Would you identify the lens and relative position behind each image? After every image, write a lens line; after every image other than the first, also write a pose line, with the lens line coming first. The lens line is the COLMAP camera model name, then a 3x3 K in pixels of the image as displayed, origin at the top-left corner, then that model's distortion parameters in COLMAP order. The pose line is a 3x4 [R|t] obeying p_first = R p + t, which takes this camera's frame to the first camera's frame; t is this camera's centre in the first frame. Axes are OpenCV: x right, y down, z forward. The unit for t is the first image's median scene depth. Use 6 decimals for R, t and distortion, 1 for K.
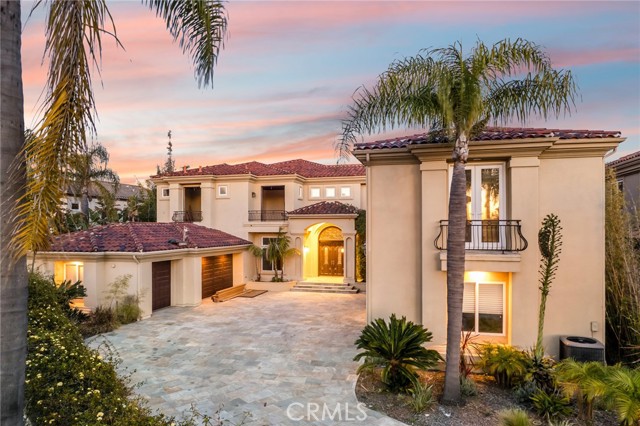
lens RADIAL K [[397.0, 0, 281.9], [0, 397.0, 214.5], [0, 0, 1]] dist [-0.052529, -0.000062]
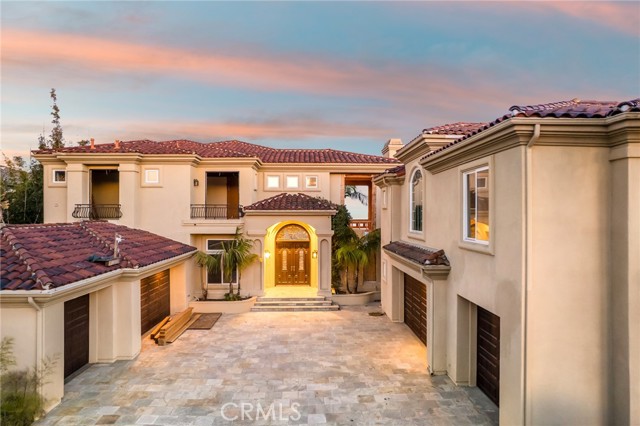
lens RADIAL K [[423.7, 0, 331.3], [0, 423.7, 211.5], [0, 0, 1]] dist [-0.056547, 0.060577]
pose [[0.945301, 0.005068, 0.326161, -0.092116], [-0.010741, 0.999821, 0.015596, -0.011375], [-0.326024, -0.018246, 0.945186, 0.178399]]
